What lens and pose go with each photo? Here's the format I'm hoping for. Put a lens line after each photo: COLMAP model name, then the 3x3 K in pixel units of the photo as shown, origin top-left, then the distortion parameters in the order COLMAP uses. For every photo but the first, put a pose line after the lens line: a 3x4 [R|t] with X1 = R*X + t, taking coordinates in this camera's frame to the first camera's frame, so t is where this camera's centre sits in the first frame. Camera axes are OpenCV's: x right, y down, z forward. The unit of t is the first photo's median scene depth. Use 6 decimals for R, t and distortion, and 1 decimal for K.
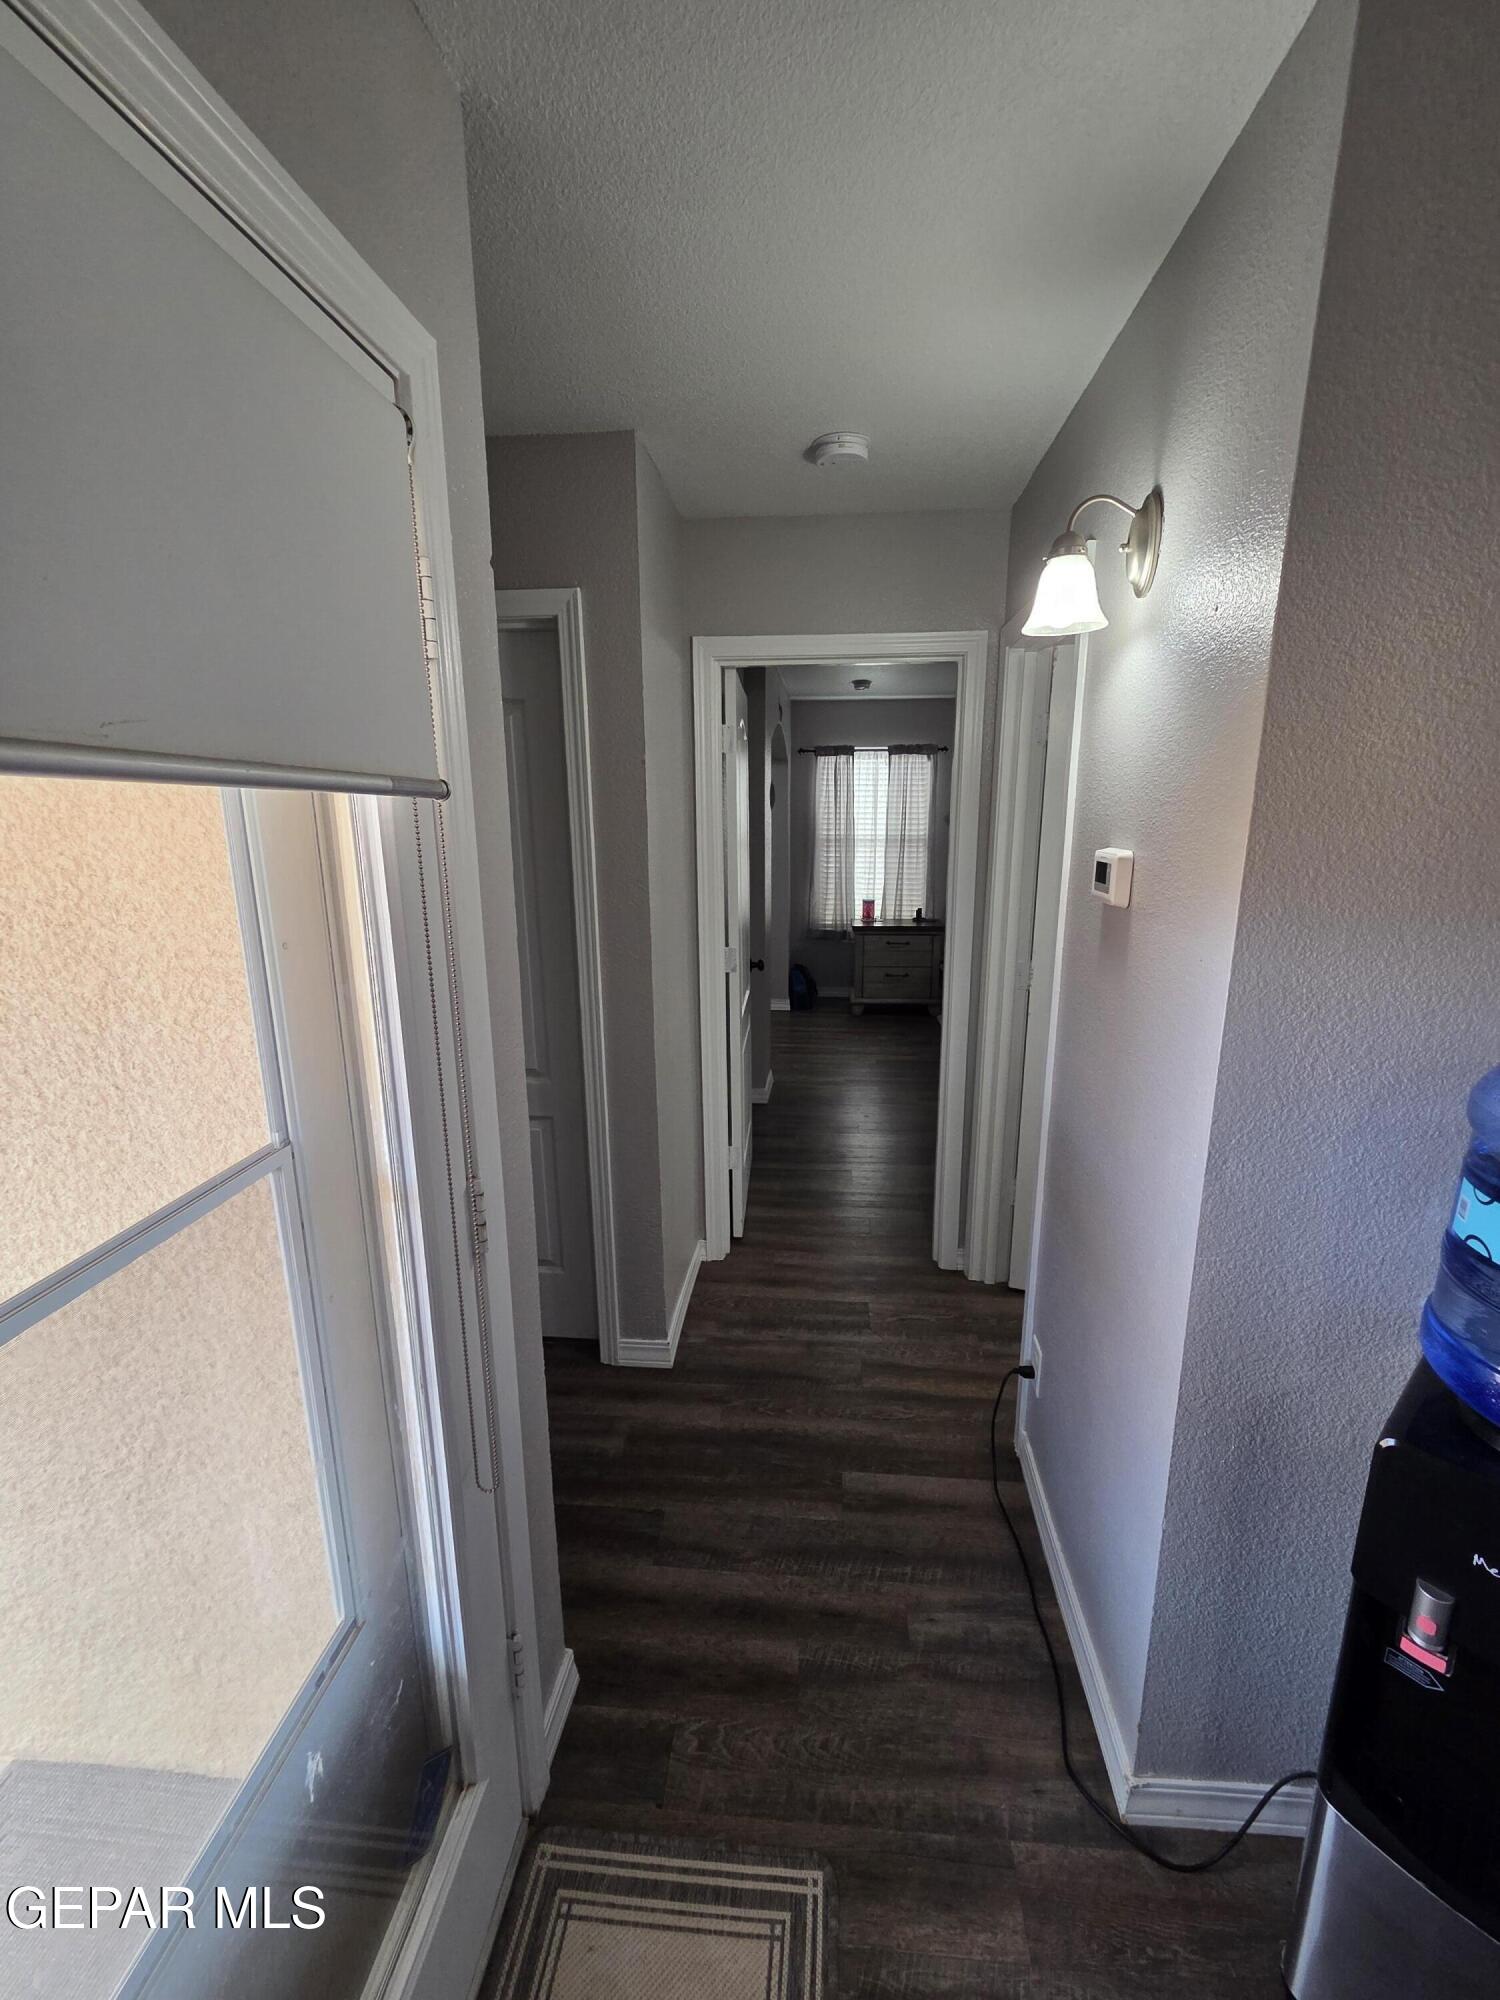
lens RADIAL K [[817.6, 0, 759.6], [0, 817.6, 1000.9], [0, 0, 1]] dist [-0.002991, 0.000027]
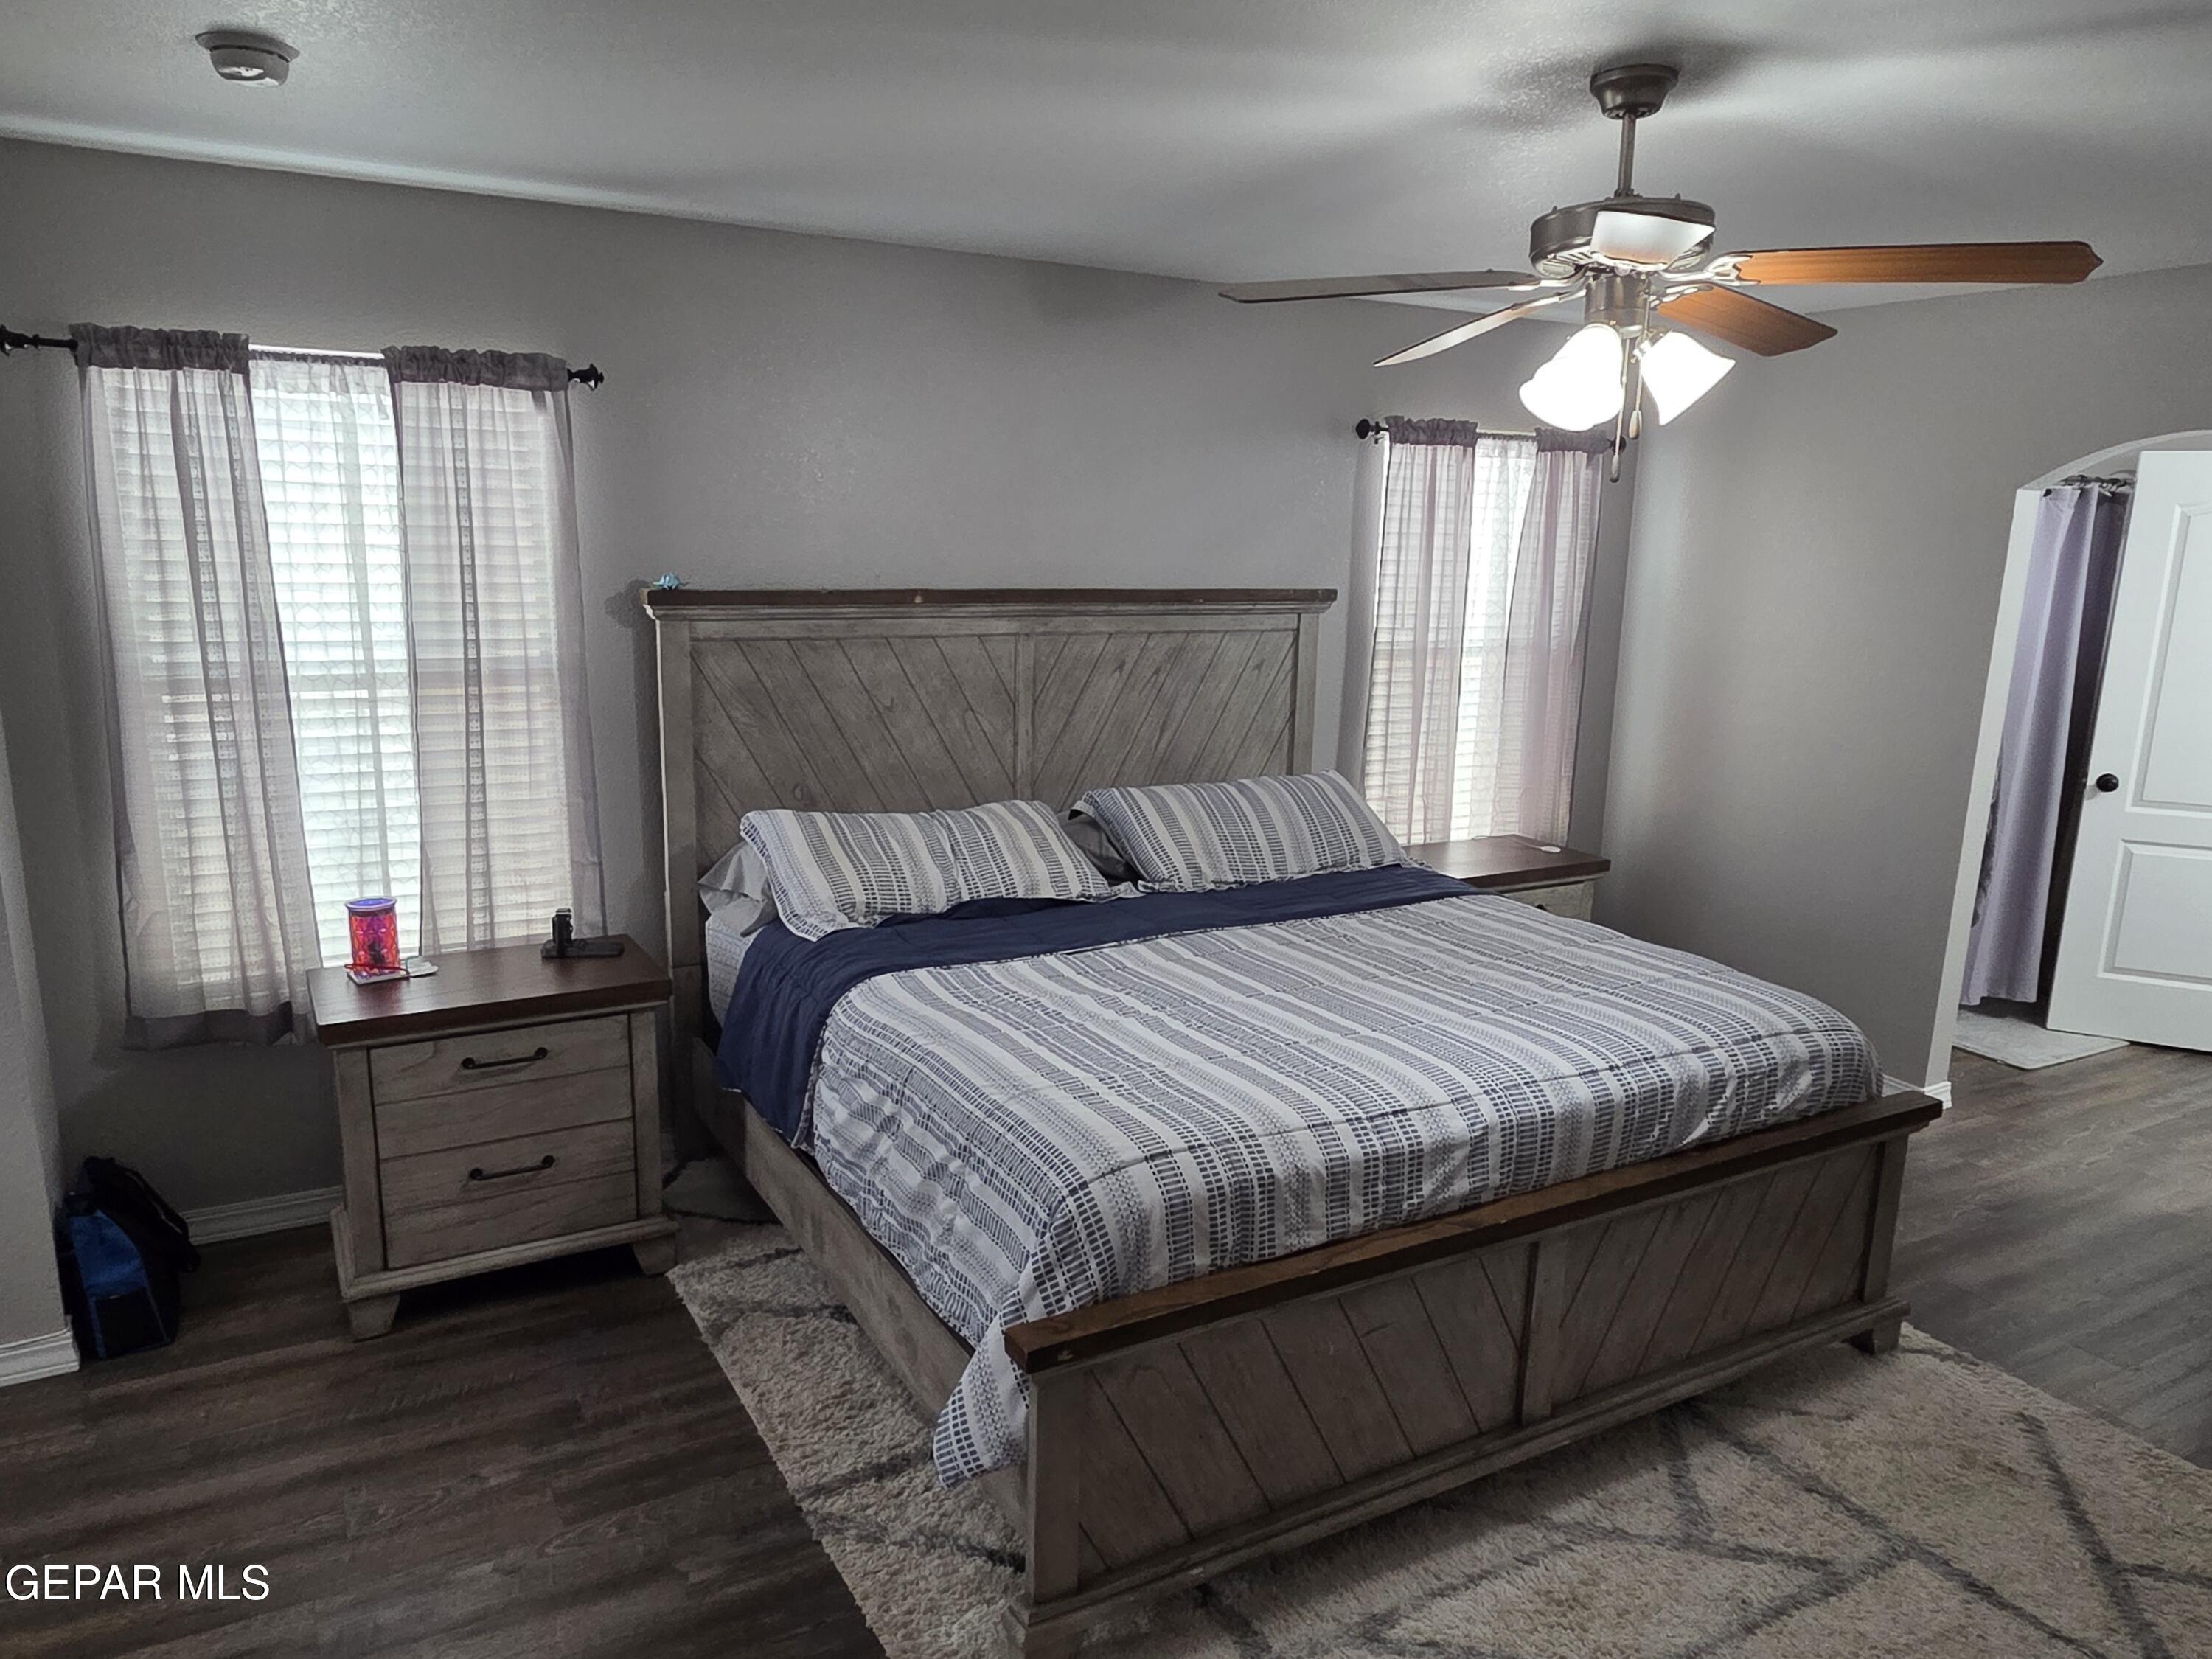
lens RADIAL K [[1477.2, 0, 1096.2], [0, 1477.2, 852.0], [0, 0, 1]] dist [-0.002969, 0.002151]
pose [[0.826441, -0.100815, 0.553923, 0.061123], [0.100472, 0.994454, 0.031091, -0.130666], [-0.553986, 0.029959, 0.831987, 0.444930]]
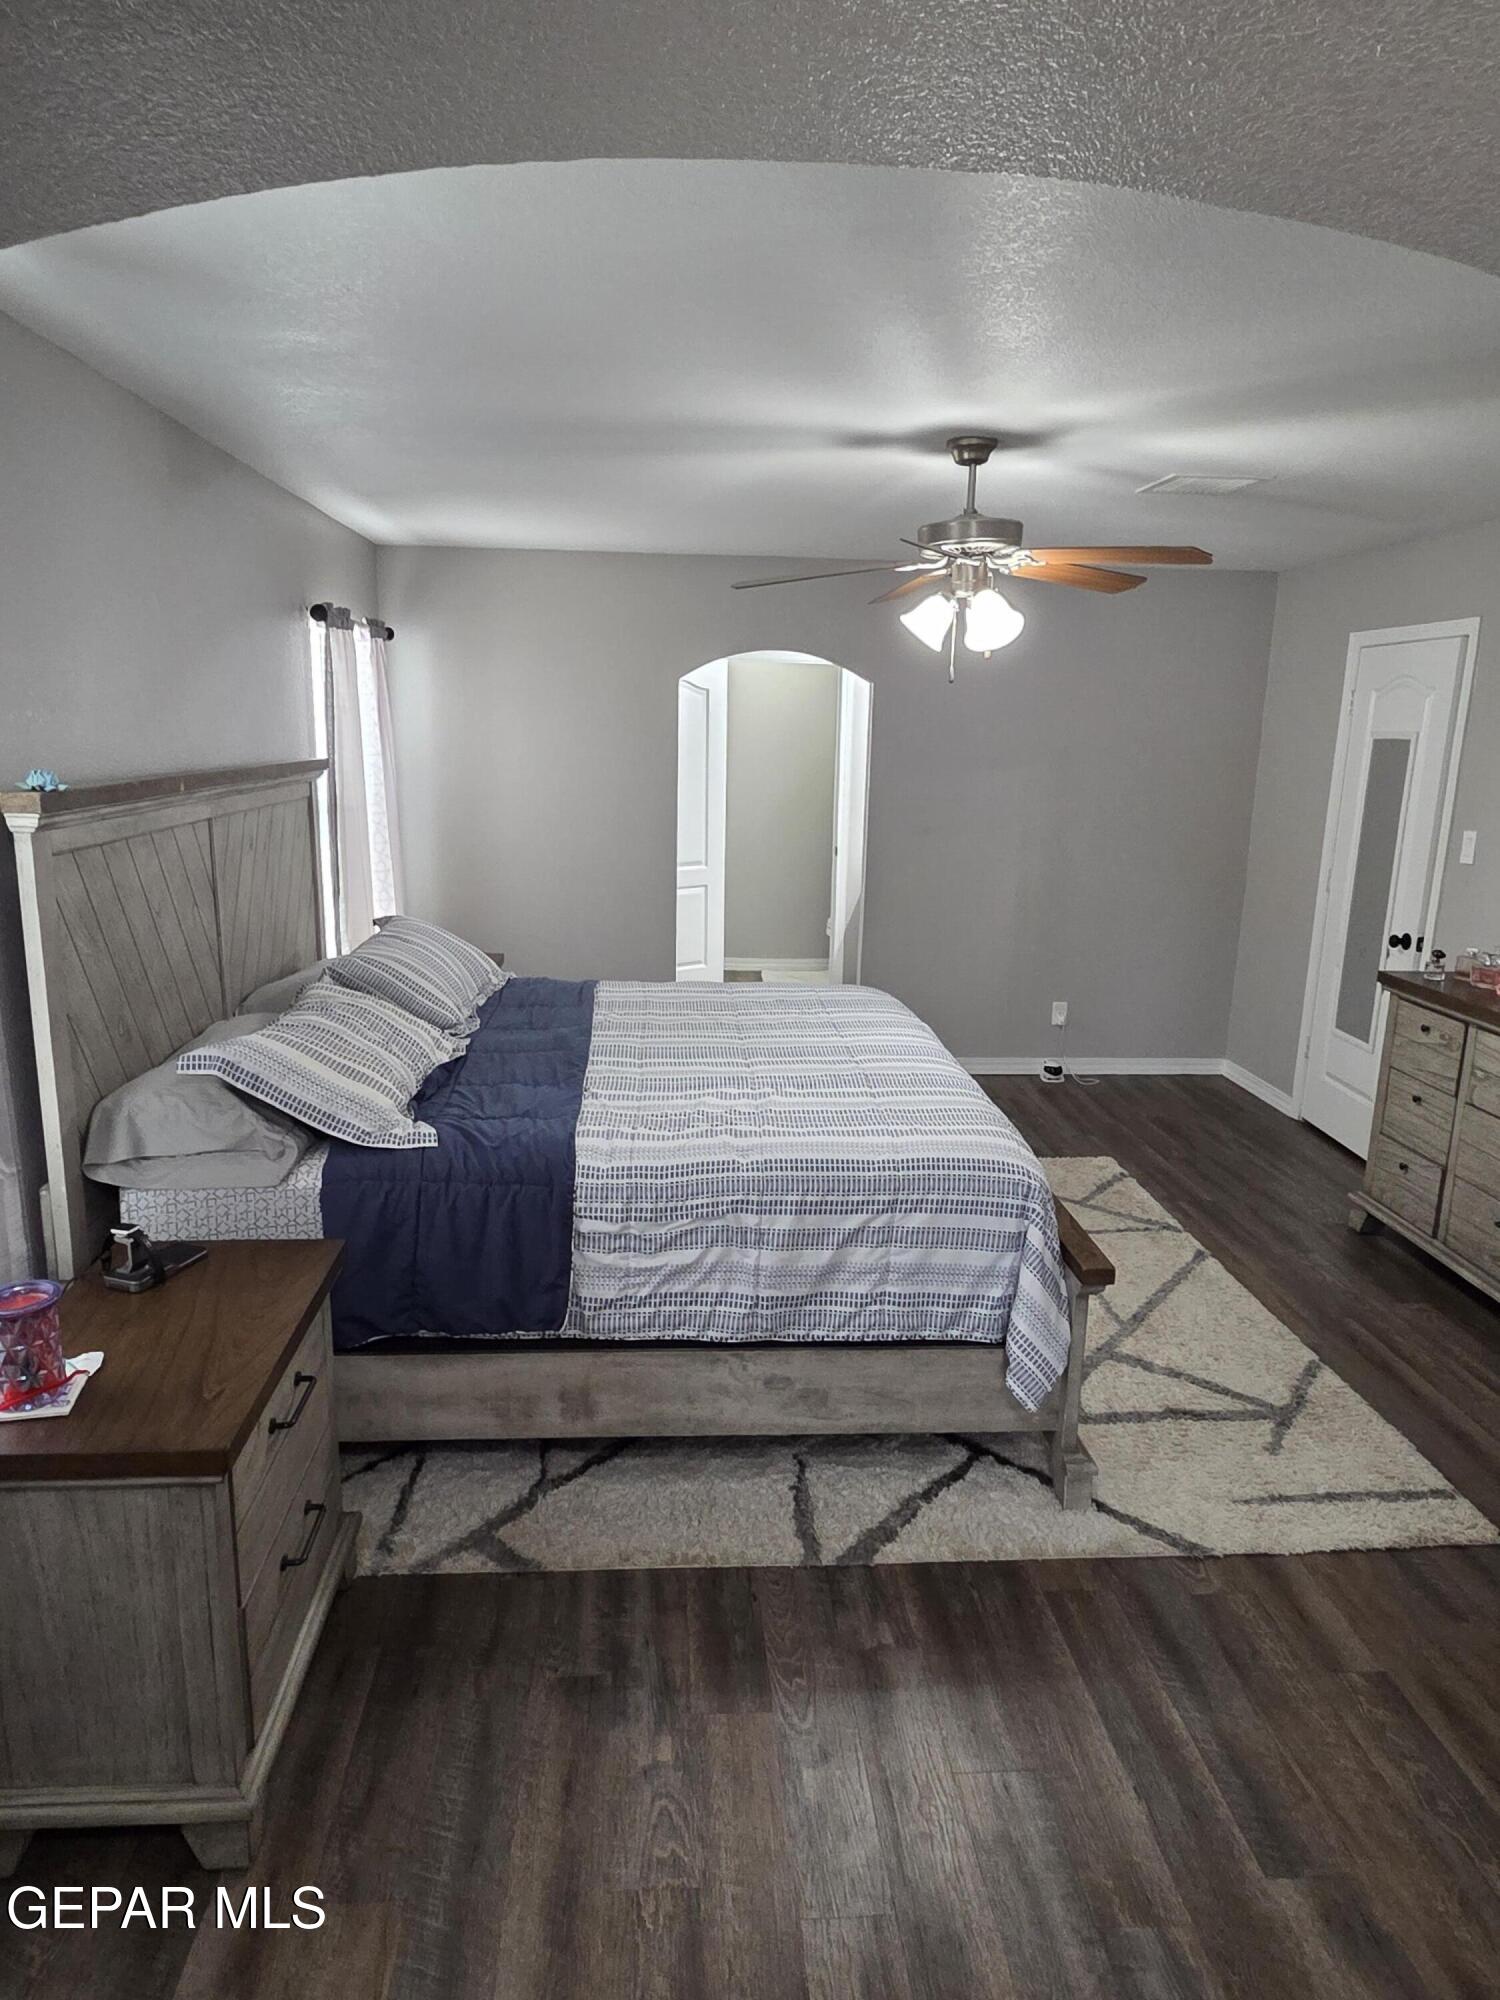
lens RADIAL K [[1242.2, 0, 733.3], [0, 1242.2, 986.5], [0, 0, 1]] dist [-0.001850, -0.001212]
pose [[-0.141056, -0.210333, 0.967400, -0.135687], [0.196650, 0.951746, 0.235603, -0.219852], [-0.970274, 0.223473, -0.092887, 0.851714]]
